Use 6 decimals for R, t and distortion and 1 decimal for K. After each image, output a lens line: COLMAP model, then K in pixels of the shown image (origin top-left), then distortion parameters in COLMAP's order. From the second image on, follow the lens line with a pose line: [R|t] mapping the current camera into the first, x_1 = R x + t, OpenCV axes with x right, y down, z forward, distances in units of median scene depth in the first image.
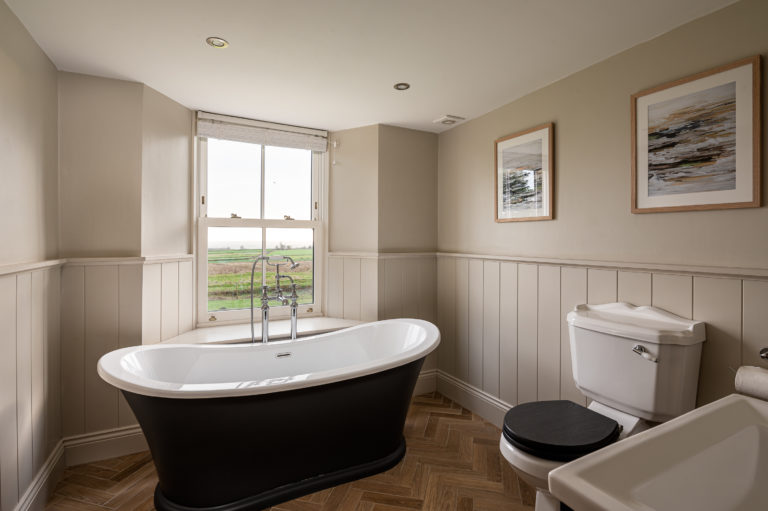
lens RADIAL K [[383.6, 0, 398.4], [0, 383.6, 241.8], [0, 0, 1]] dist [-0.008755, -0.000704]
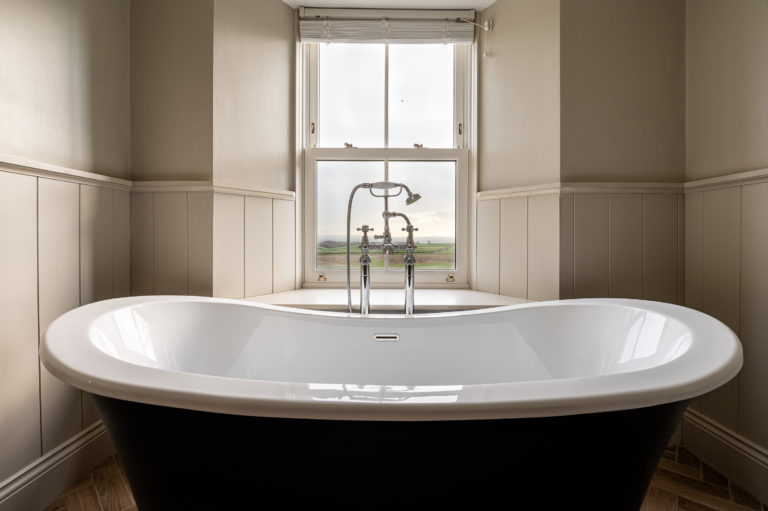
lens RADIAL K [[349.4, 0, 382.5], [0, 349.4, 239.4], [0, 0, 1]] dist [-0.011815, 0.000311]
pose [[0.866374, 0.001766, -0.499392, -0.025185], [0.000780, 0.999988, 0.004890, 0.120122], [0.499394, -0.004626, 0.866362, 0.452279]]
